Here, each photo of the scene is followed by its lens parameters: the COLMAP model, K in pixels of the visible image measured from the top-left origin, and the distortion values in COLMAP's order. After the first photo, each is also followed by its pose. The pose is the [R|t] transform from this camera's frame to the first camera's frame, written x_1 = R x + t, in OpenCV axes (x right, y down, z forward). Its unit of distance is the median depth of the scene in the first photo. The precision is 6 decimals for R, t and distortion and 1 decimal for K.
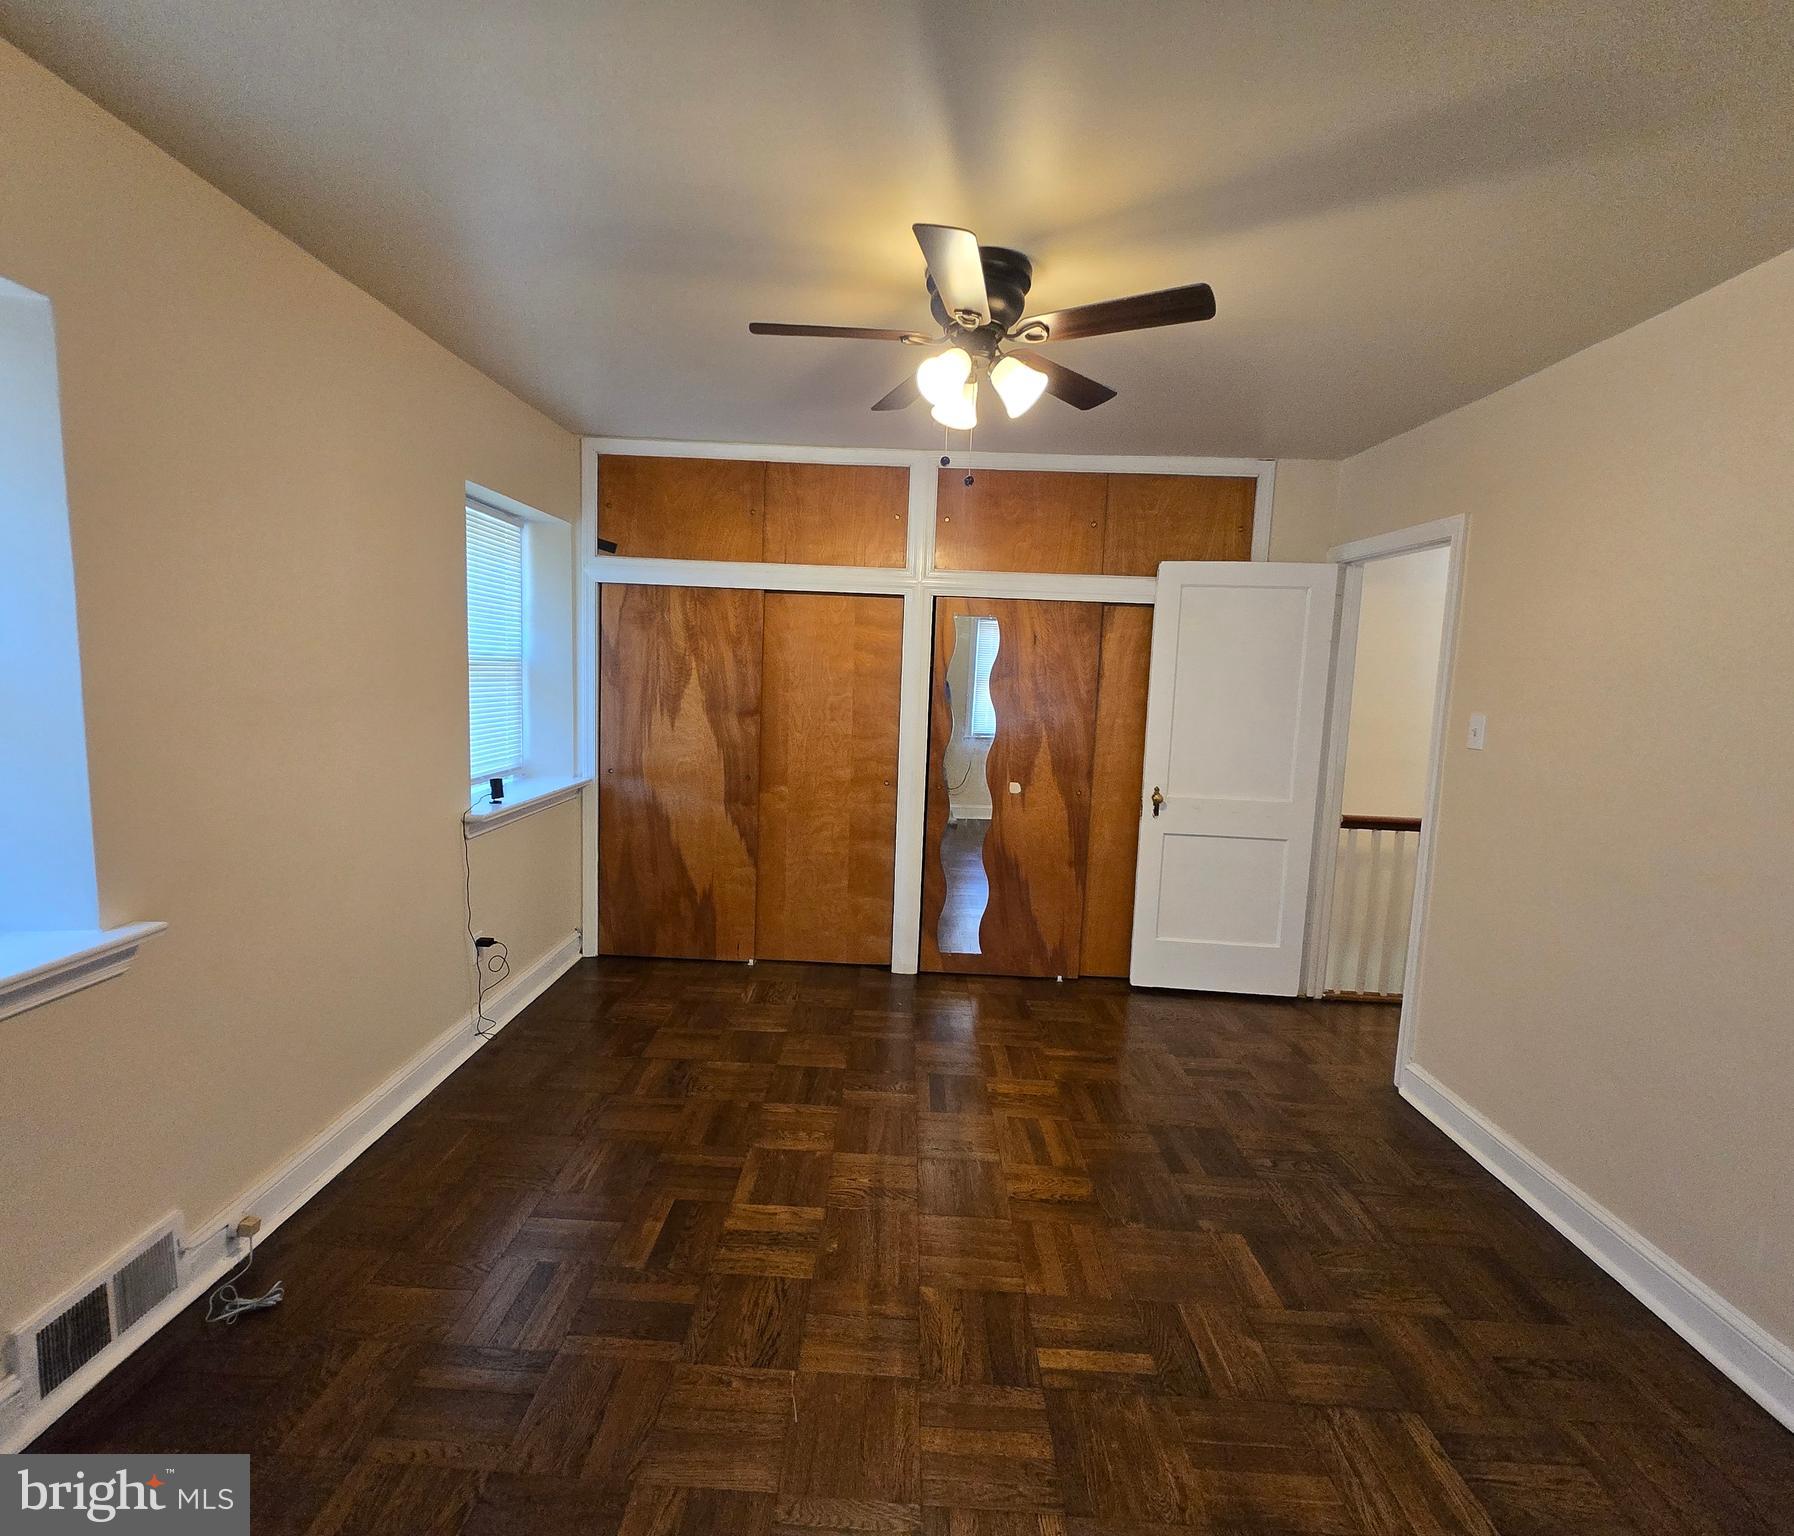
lens RADIAL K [[802.1, 0, 885.4], [0, 802.1, 755.3], [0, 0, 1]] dist [0.002242, -0.001157]
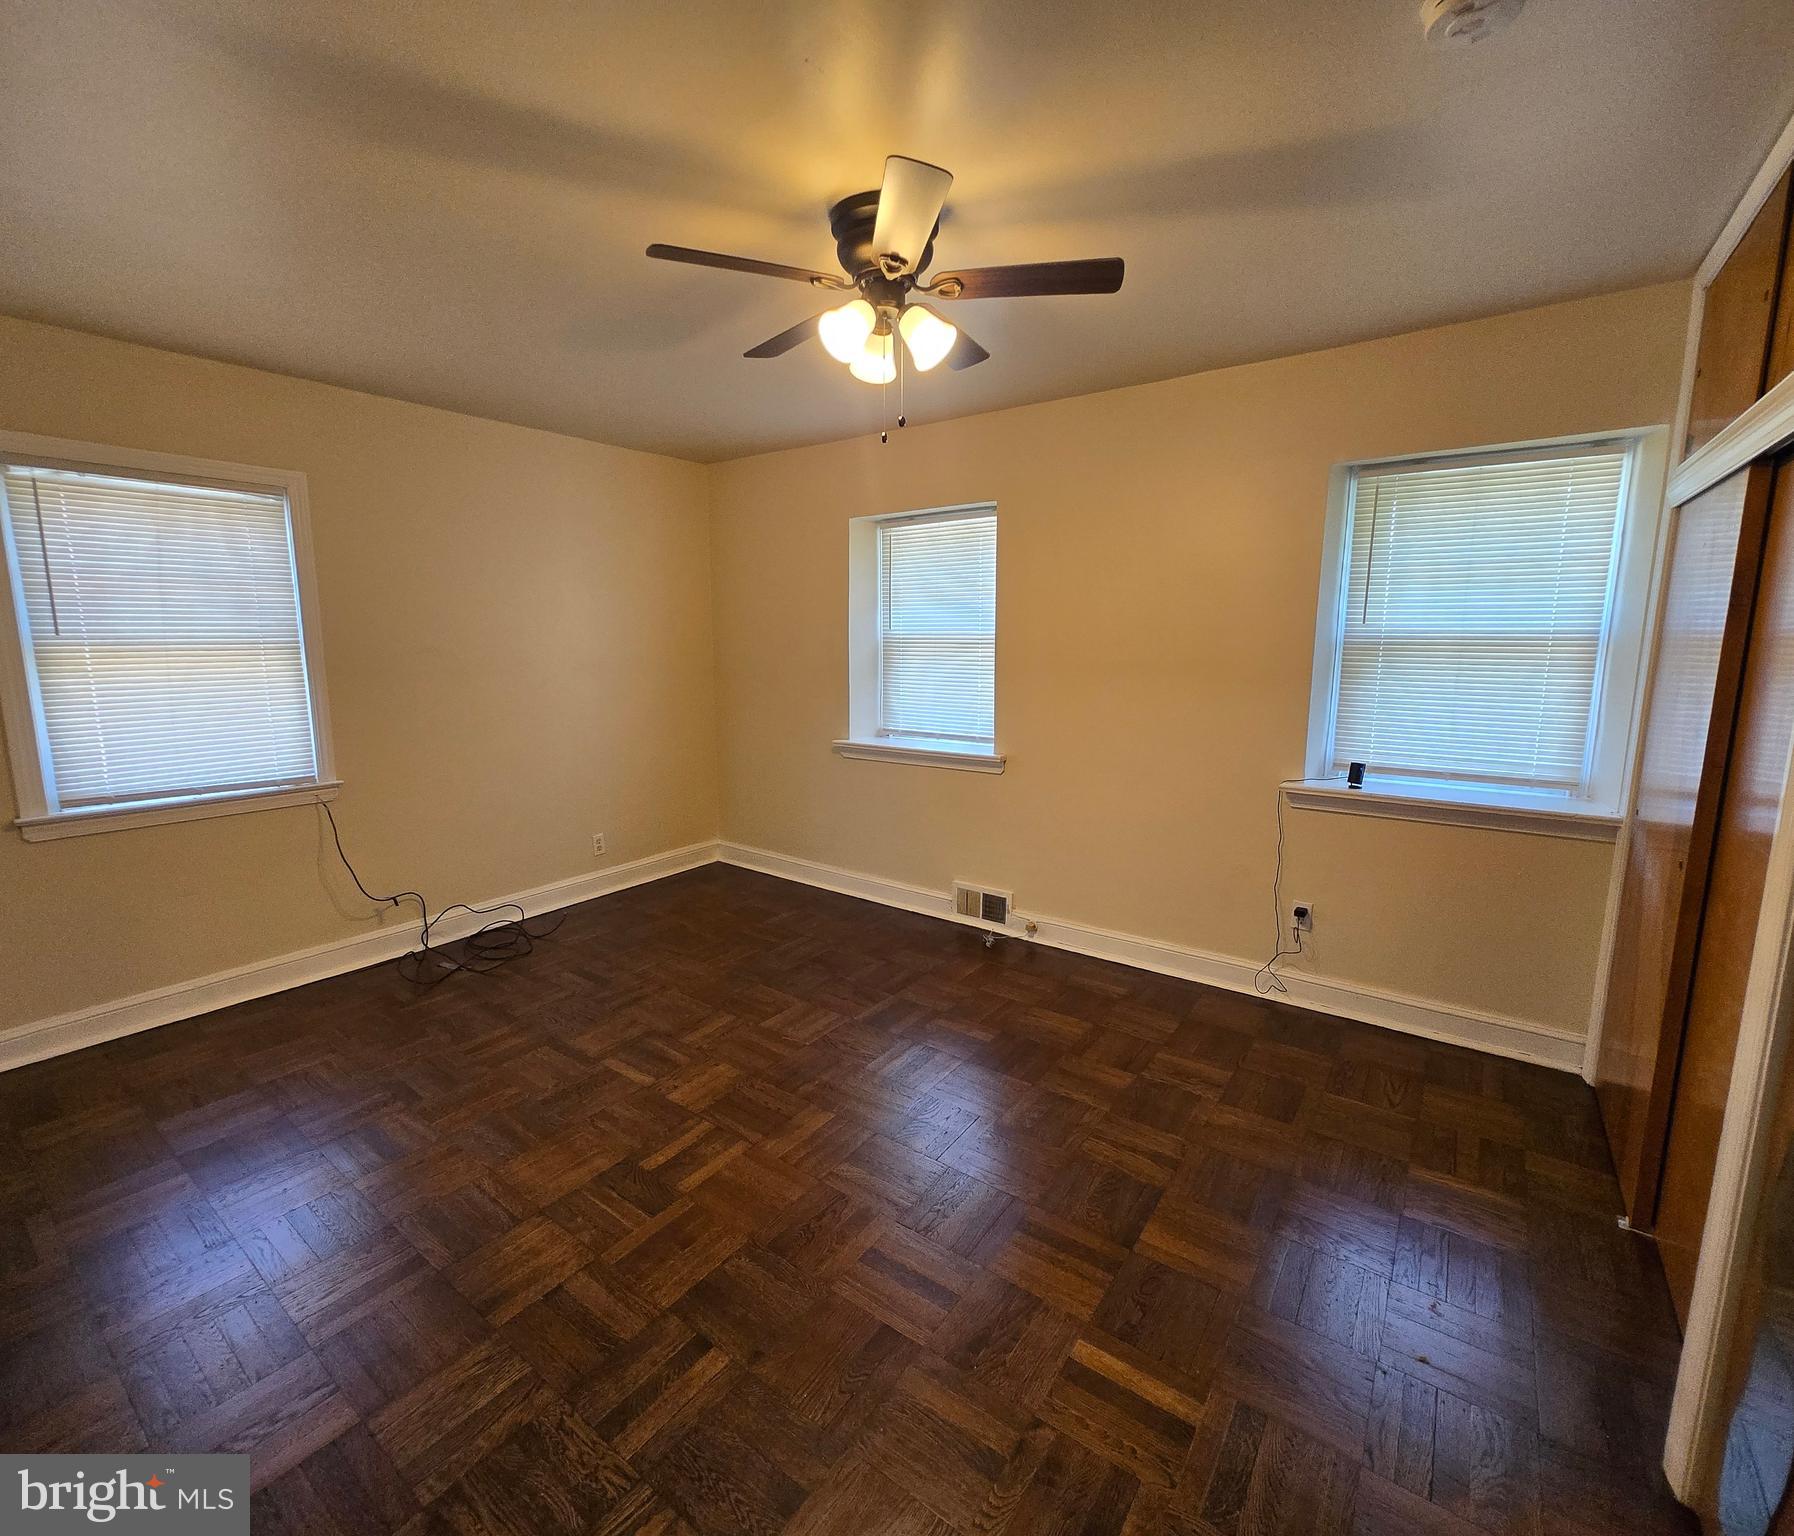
lens RADIAL K [[802.1, 0, 885.4], [0, 802.1, 755.3], [0, 0, 1]] dist [0.002242, -0.001157]
pose [[-0.567151, 0.085782, -0.819134, 0.518331], [-0.108084, 0.978208, 0.177276, -0.074534], [0.816491, 0.189078, -0.545520, 0.881110]]
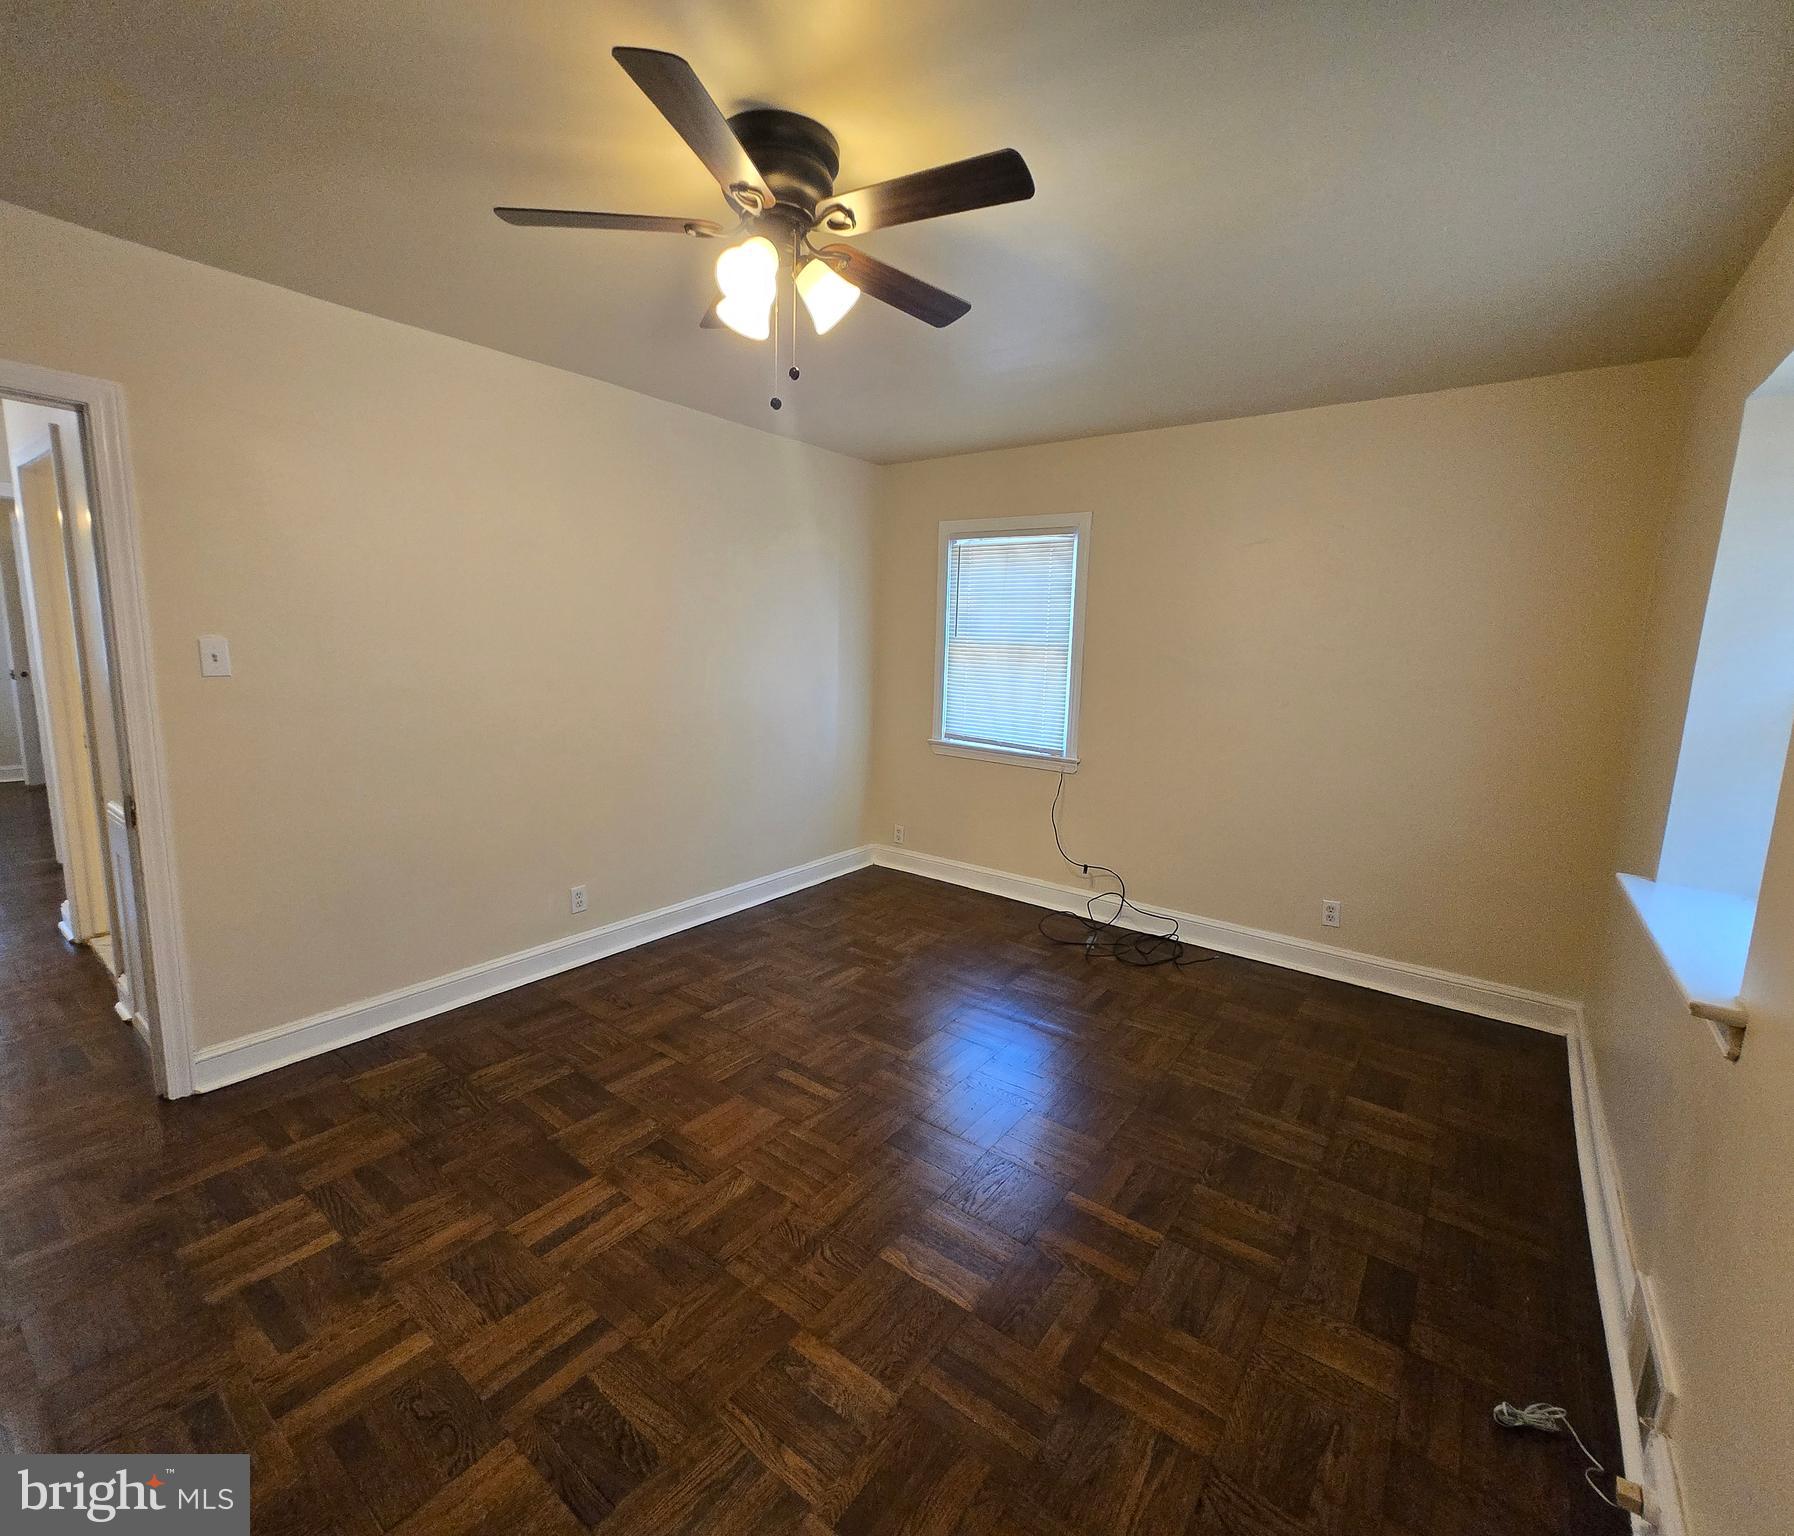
lens RADIAL K [[802.1, 0, 885.4], [0, 802.1, 755.3], [0, 0, 1]] dist [0.002242, -0.001157]
pose [[-0.811518, -0.148298, 0.565196, -0.288872], [-0.000433, 0.967411, 0.253210, -0.106959], [-0.584327, 0.205240, -0.785136, 0.920138]]
